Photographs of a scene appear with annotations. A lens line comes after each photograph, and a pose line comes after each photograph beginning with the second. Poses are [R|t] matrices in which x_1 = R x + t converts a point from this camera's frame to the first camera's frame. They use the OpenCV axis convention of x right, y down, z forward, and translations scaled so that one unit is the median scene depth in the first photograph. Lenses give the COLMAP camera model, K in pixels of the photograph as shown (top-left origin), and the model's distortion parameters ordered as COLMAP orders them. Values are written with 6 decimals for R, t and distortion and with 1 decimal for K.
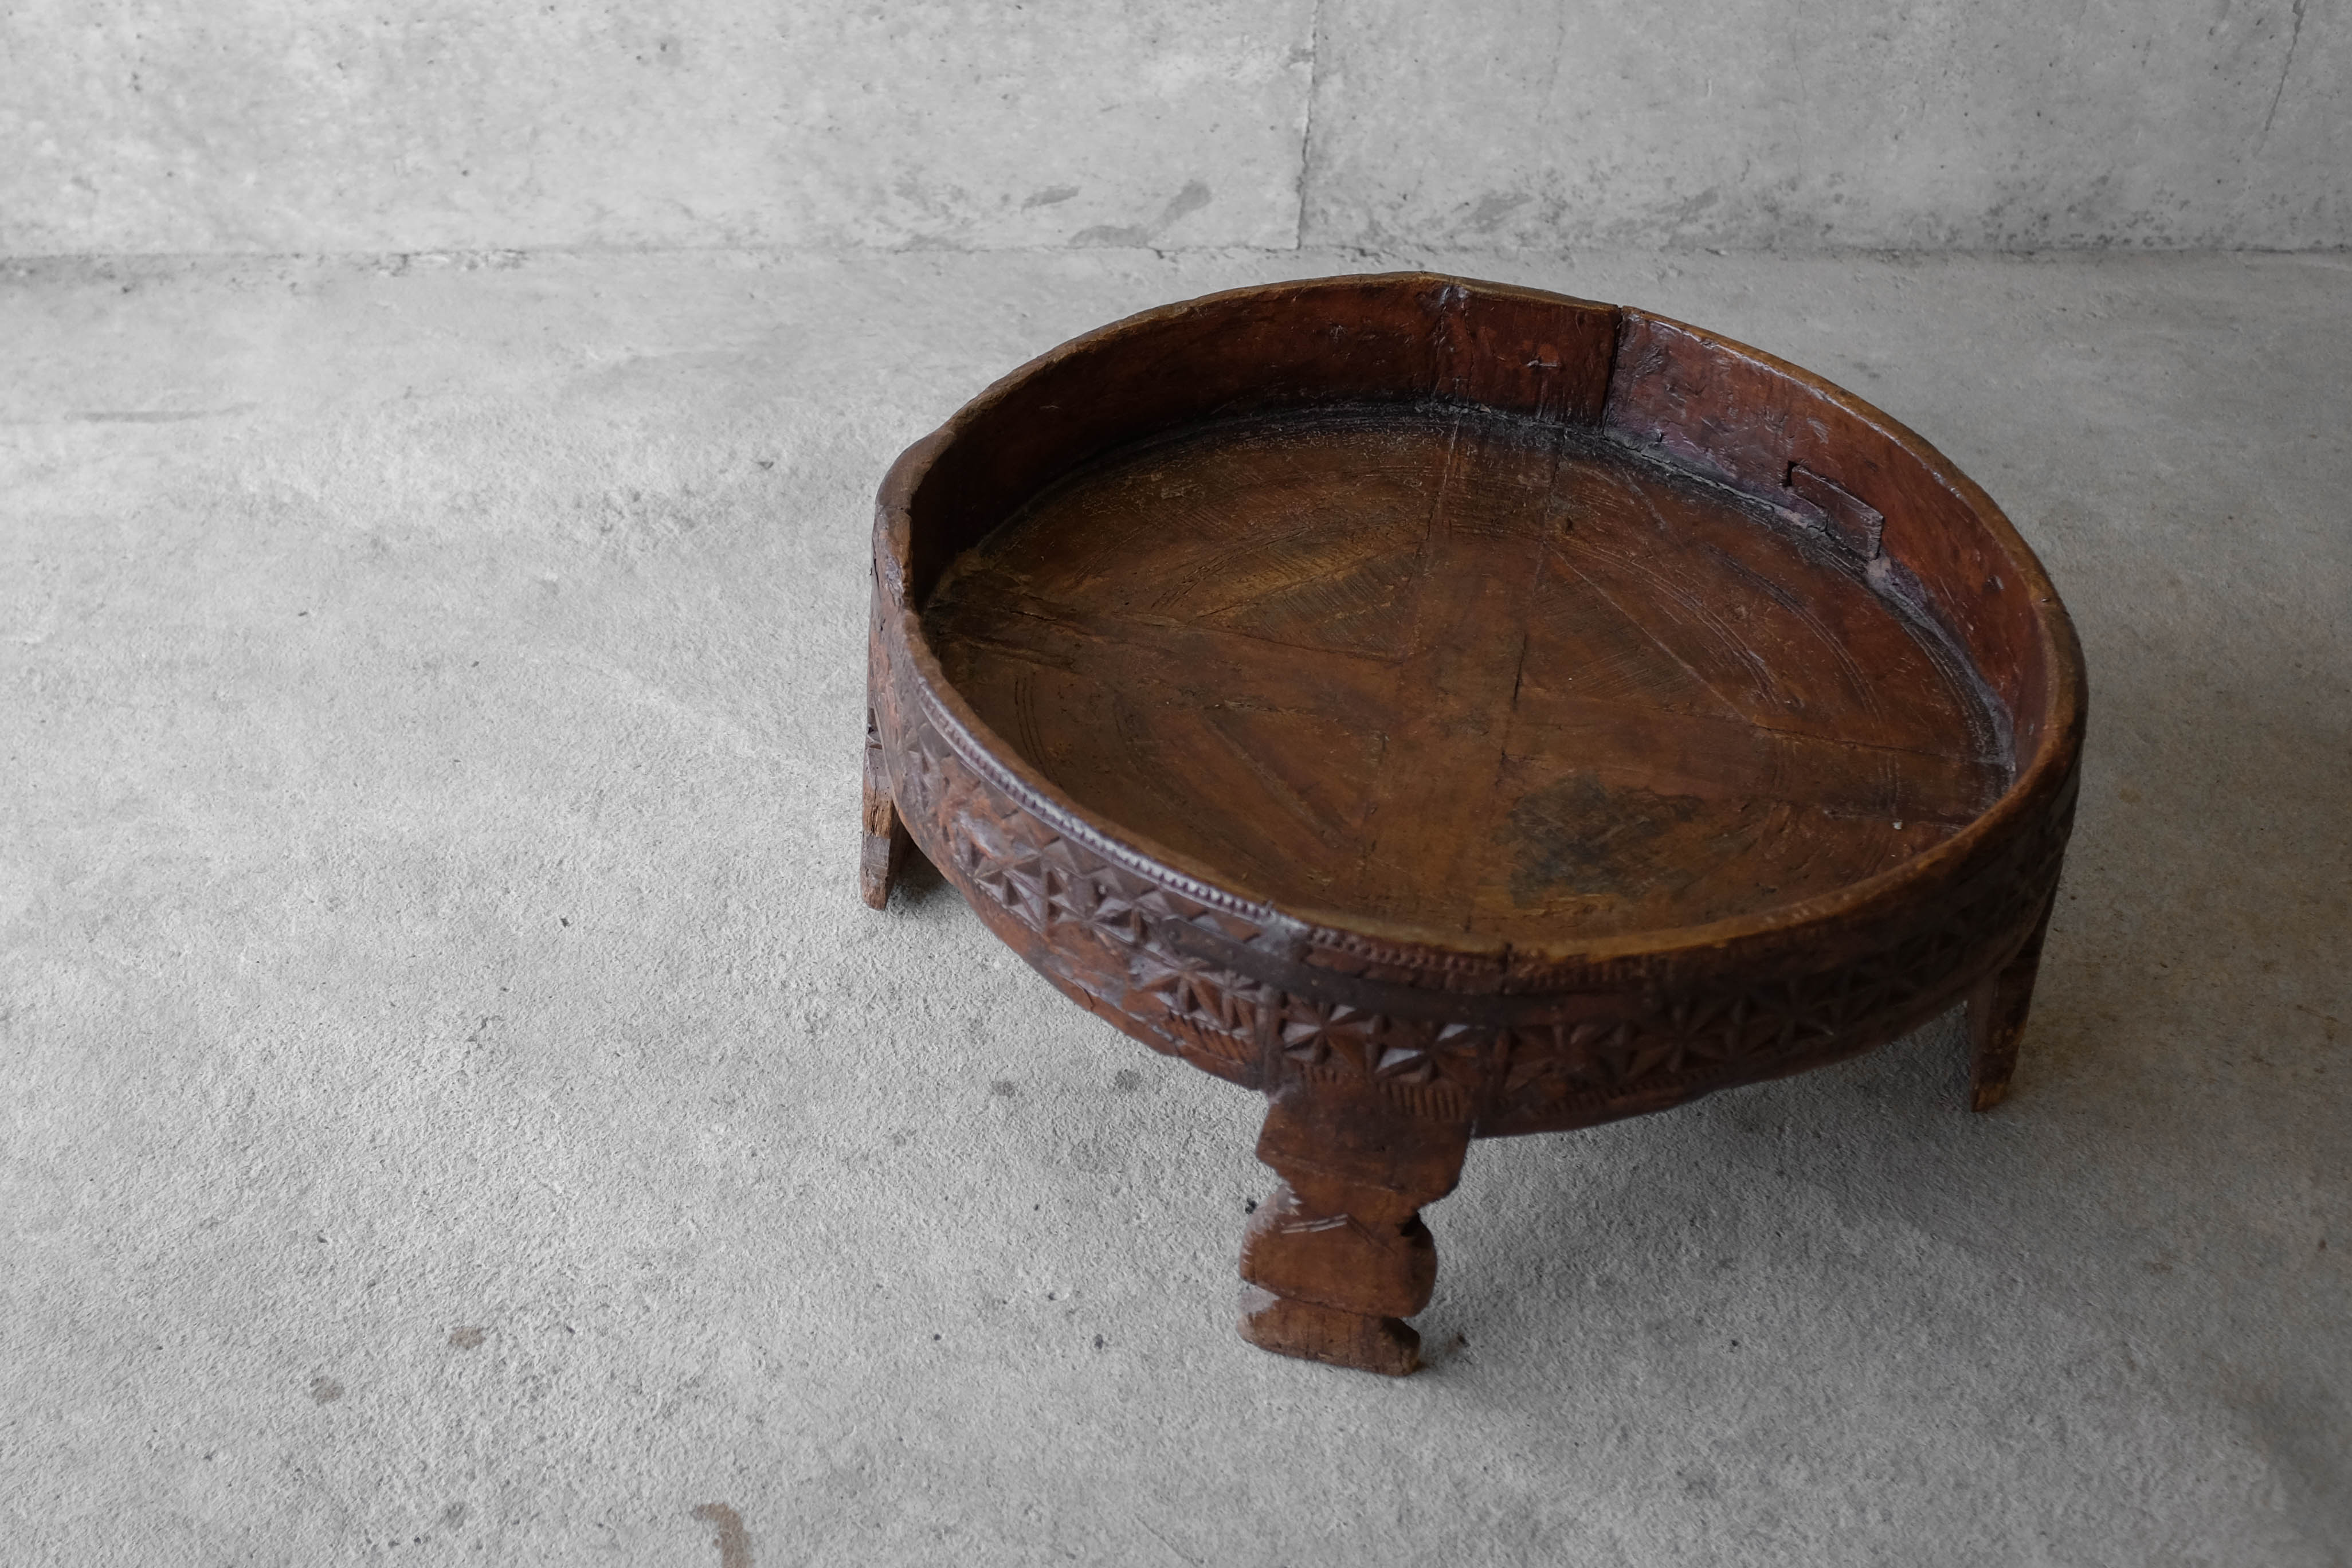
lens RADIAL K [[2847.5, 0, 969.5], [0, 2847.5, 730.4], [0, 0, 1]] dist [-0.118434, 0.179074]
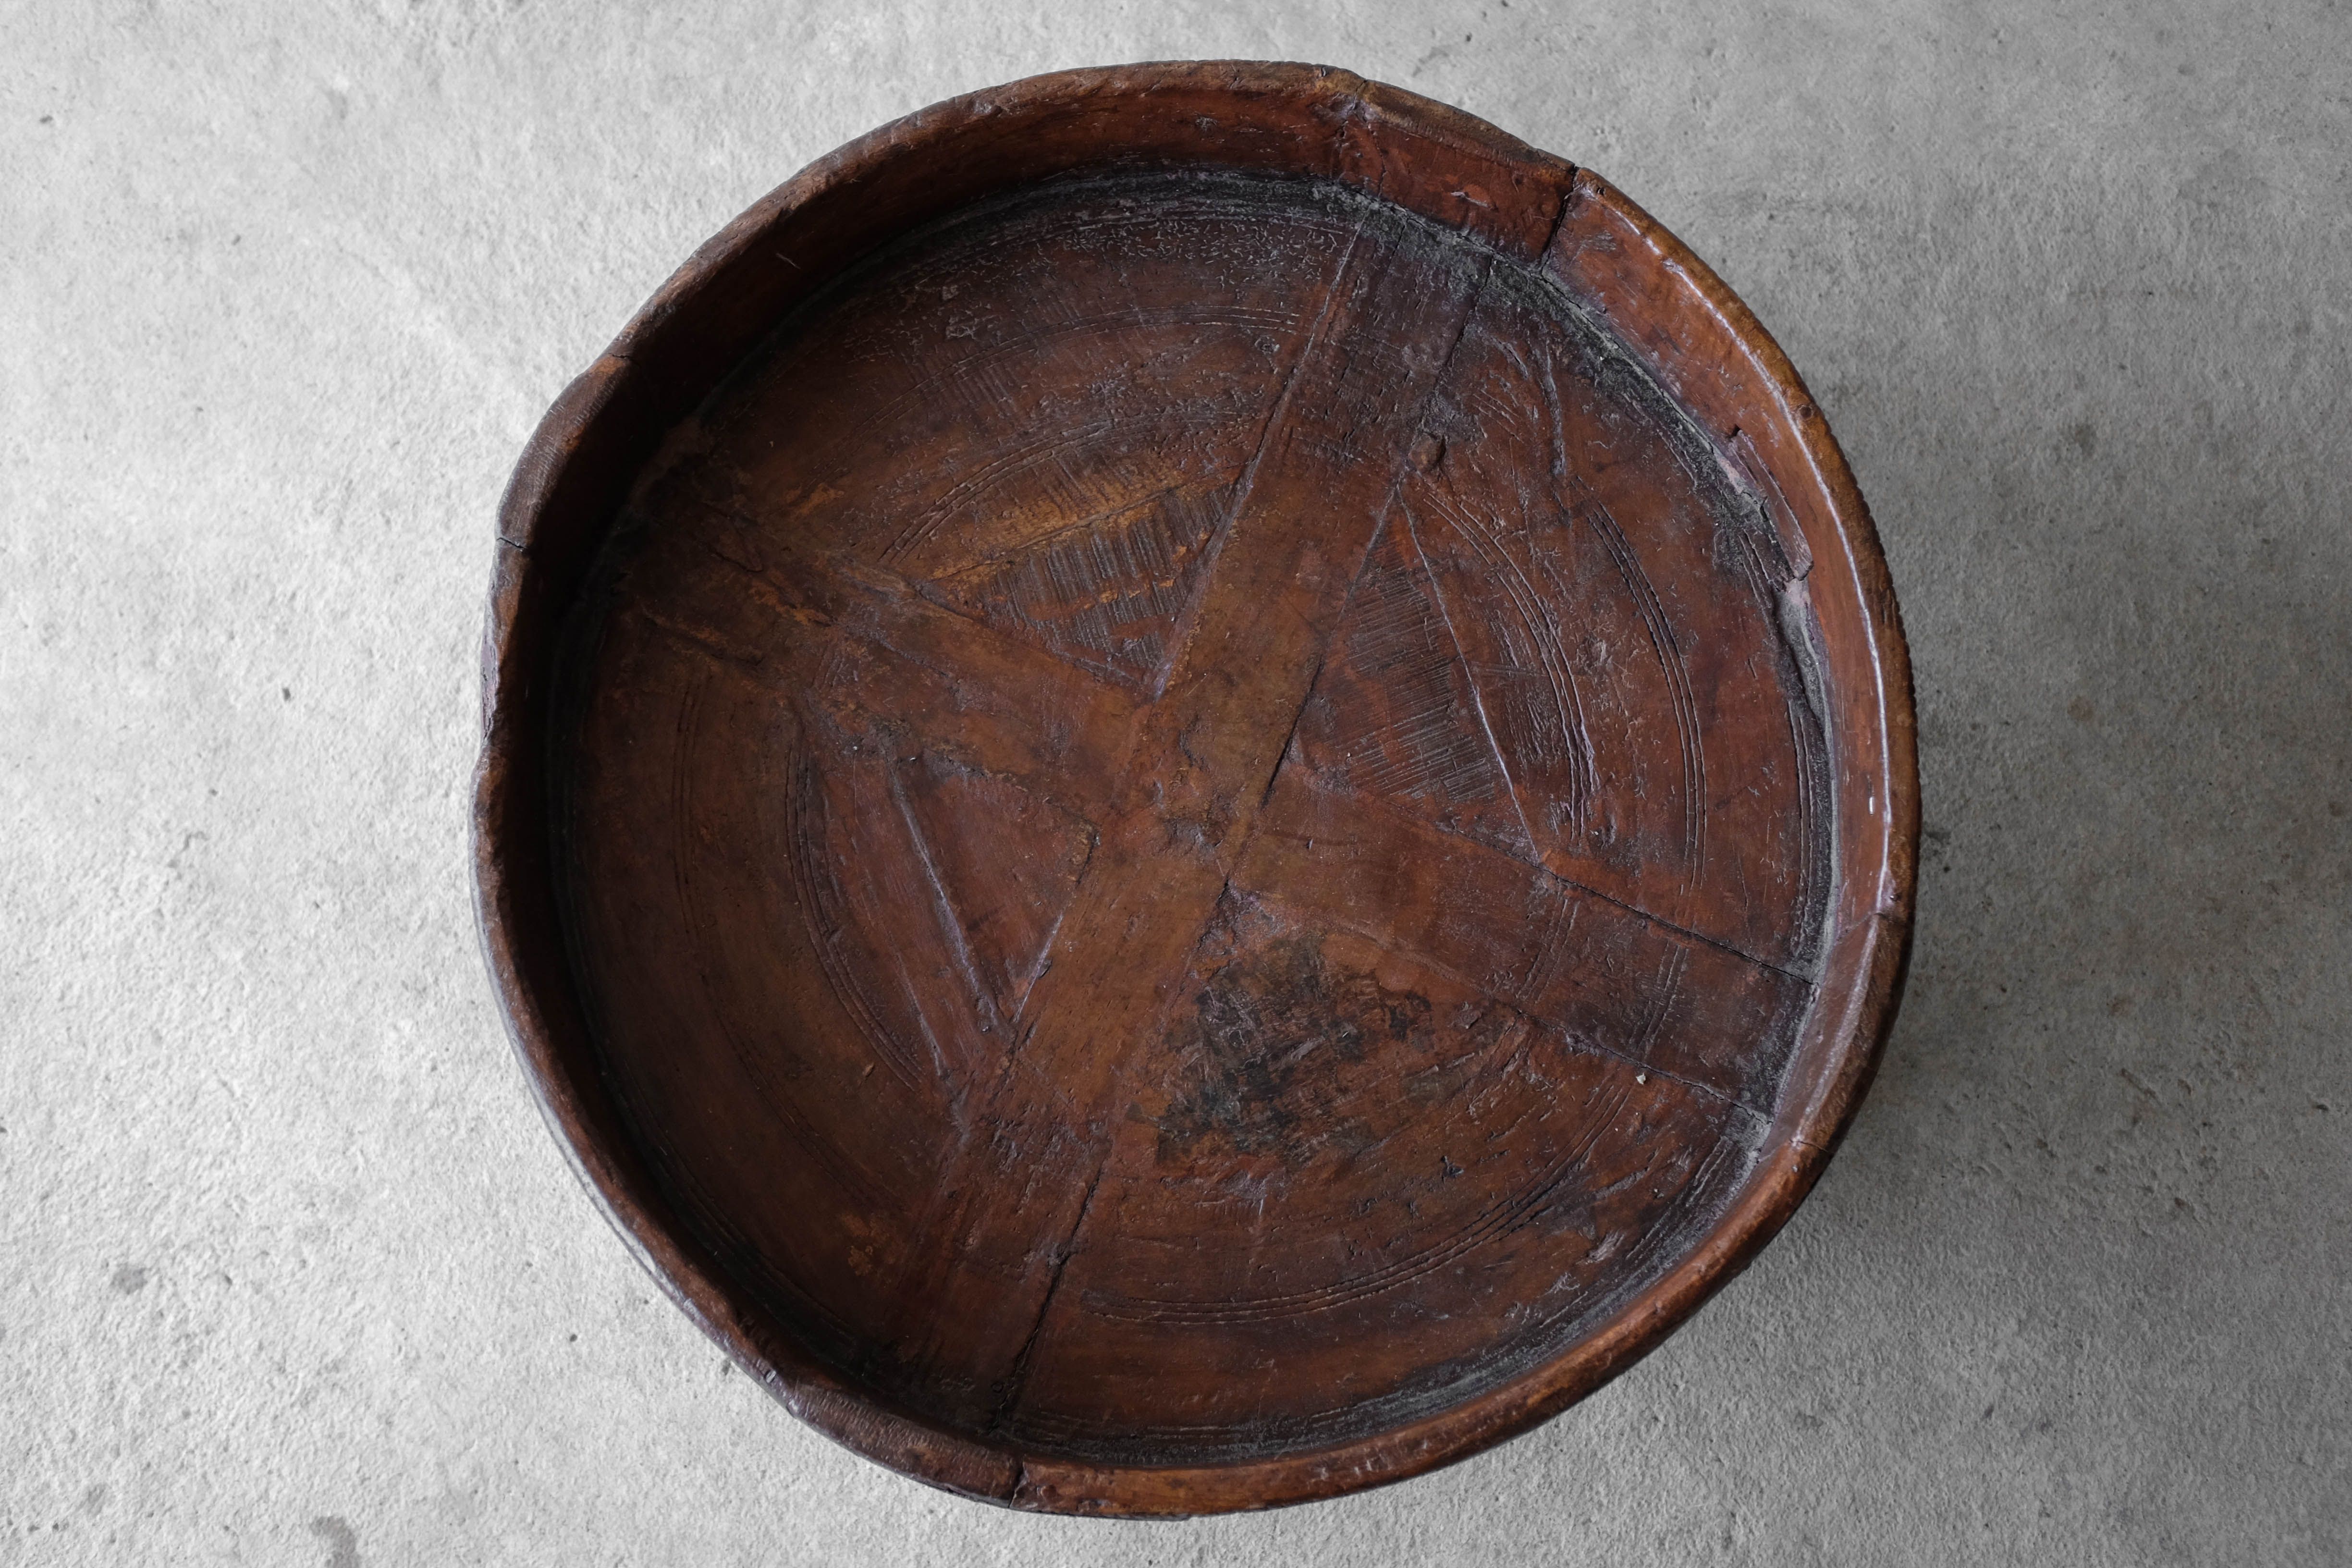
lens RADIAL K [[2501.2, 0, 1182.2], [0, 2501.2, 767.0], [0, 0, 1]] dist [-0.185603, 0.388977]
pose [[0.989780, 0.138820, -0.032635, 0.166887], [-0.084340, 0.754385, 0.650992, -0.435990], [0.114990, -0.641586, 0.758383, 0.384563]]
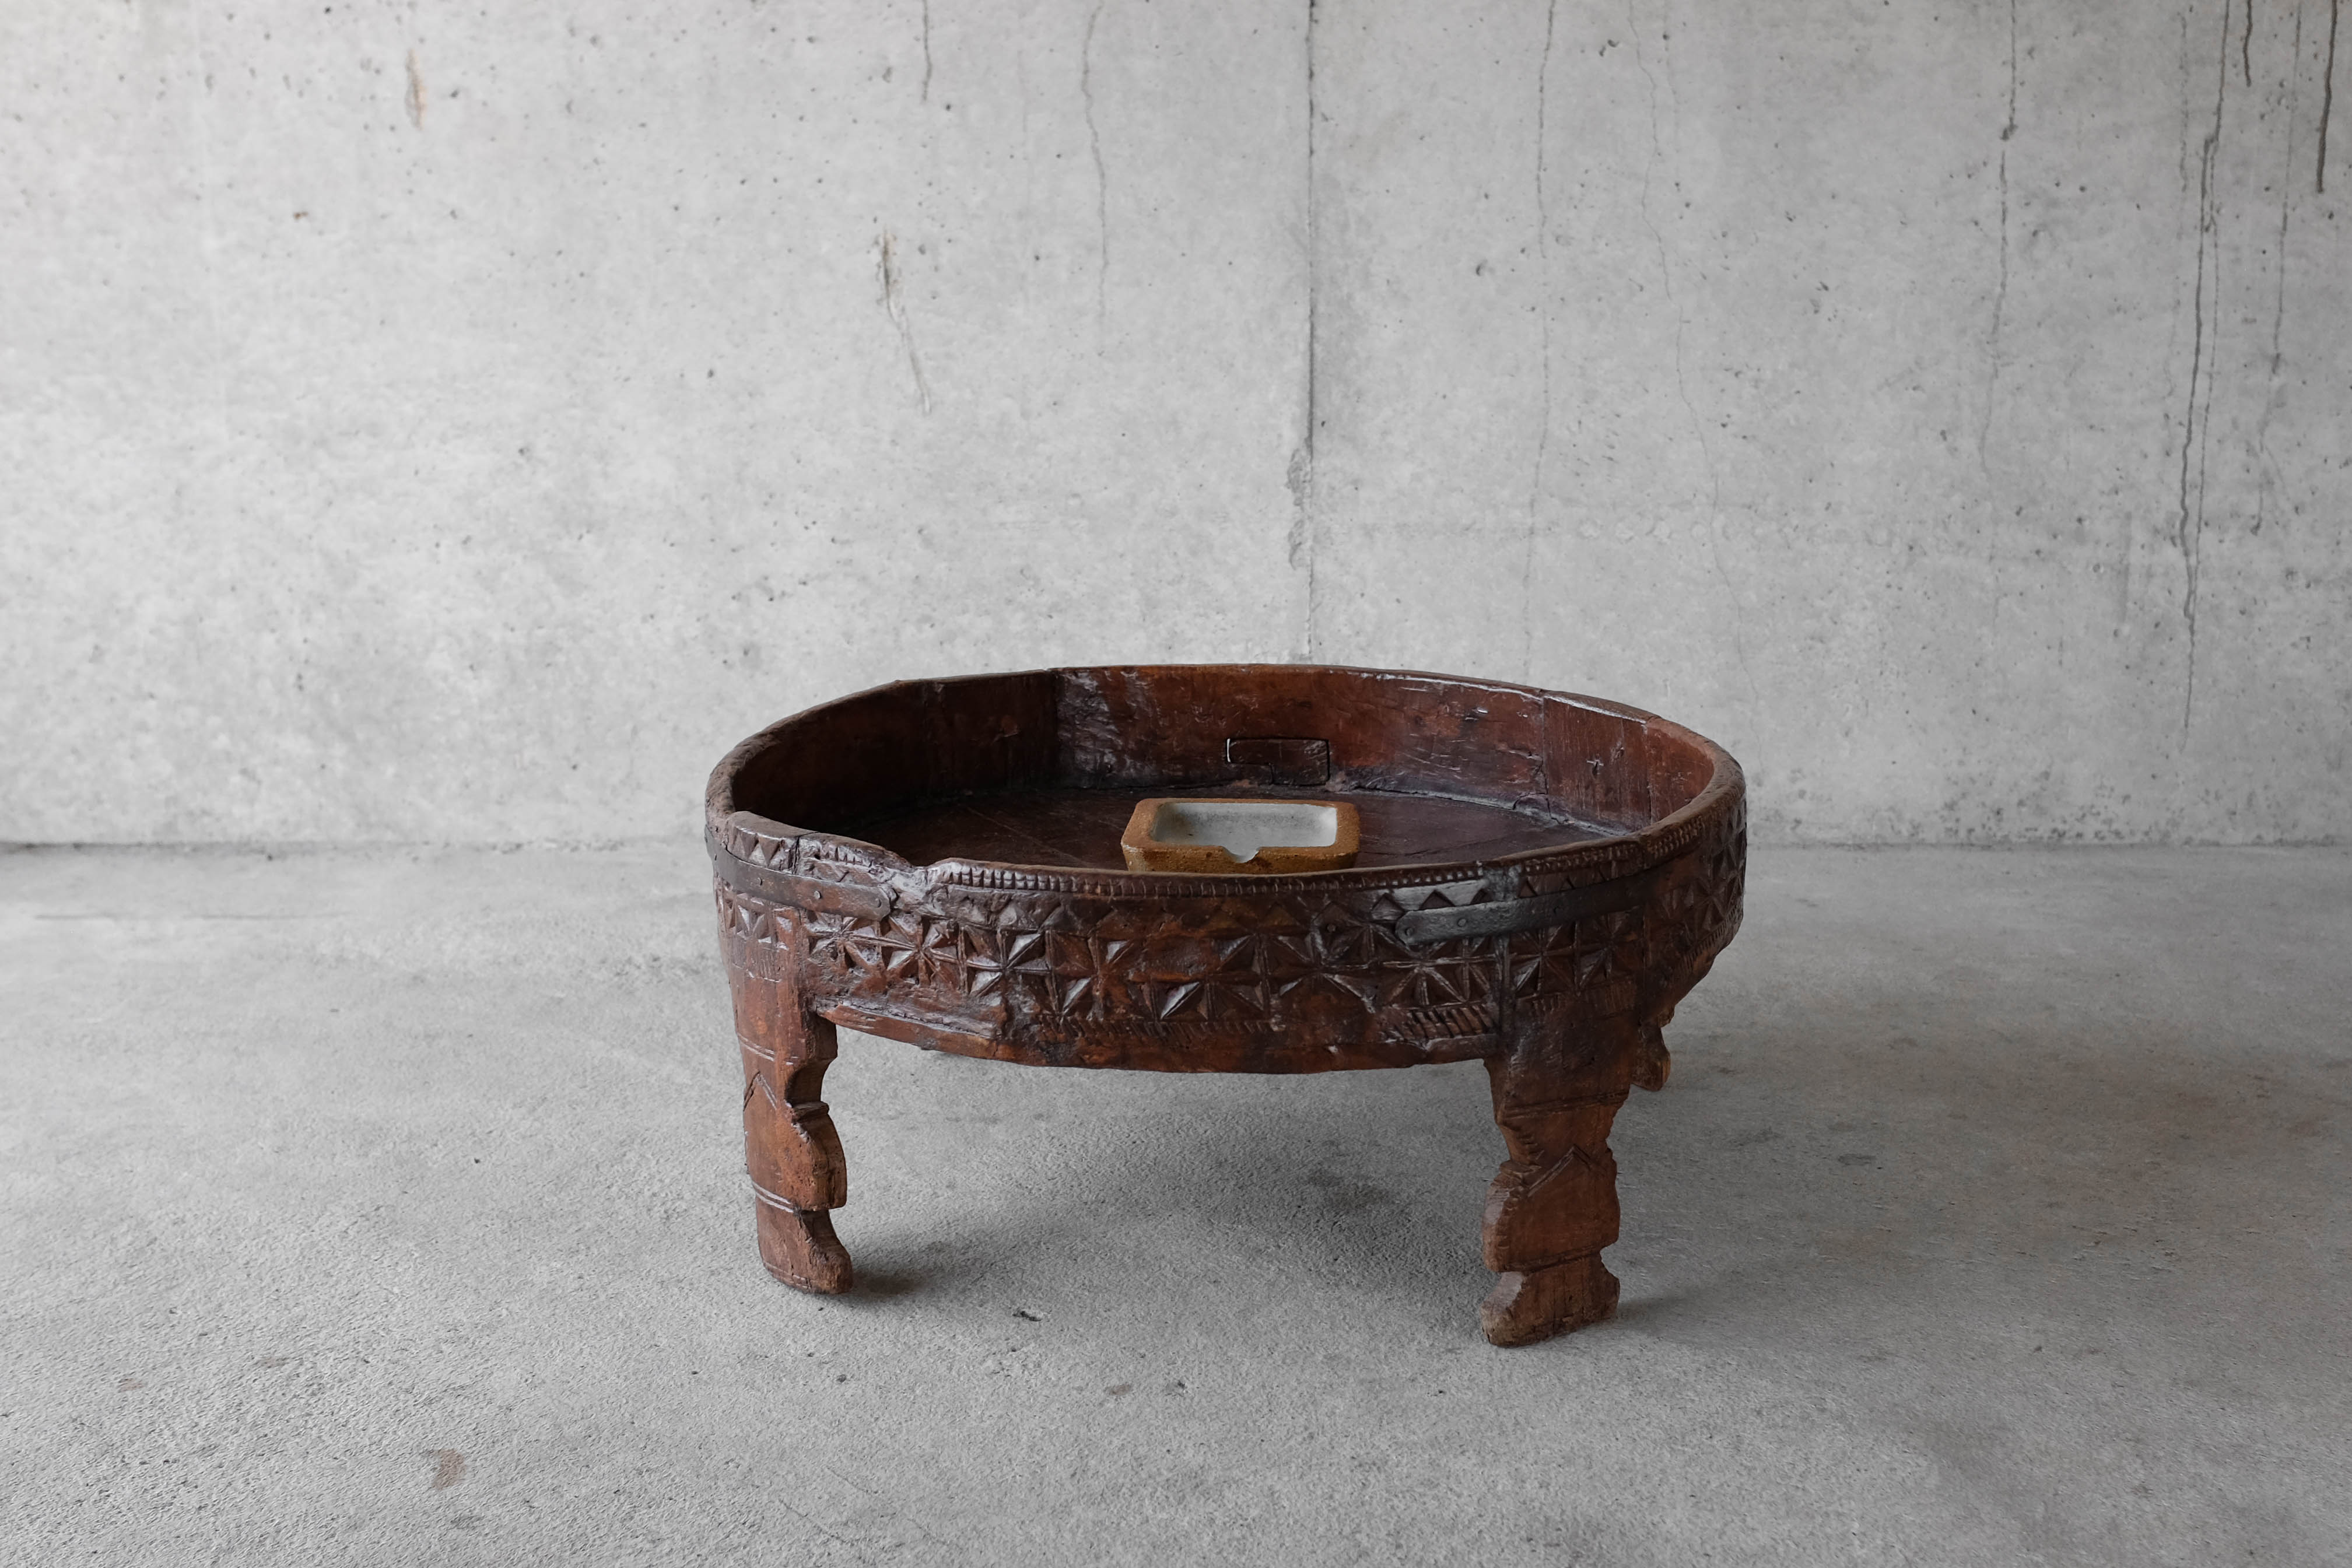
lens RADIAL K [[2898.8, 0, 1238.6], [0, 2898.8, 860.1], [0, 0, 1]] dist [-0.109444, 0.133998]
pose [[0.997962, -0.001639, -0.063786, 0.213002], [-0.022884, 0.923974, -0.381771, 0.358912], [0.059563, 0.382453, 0.922053, -0.059384]]
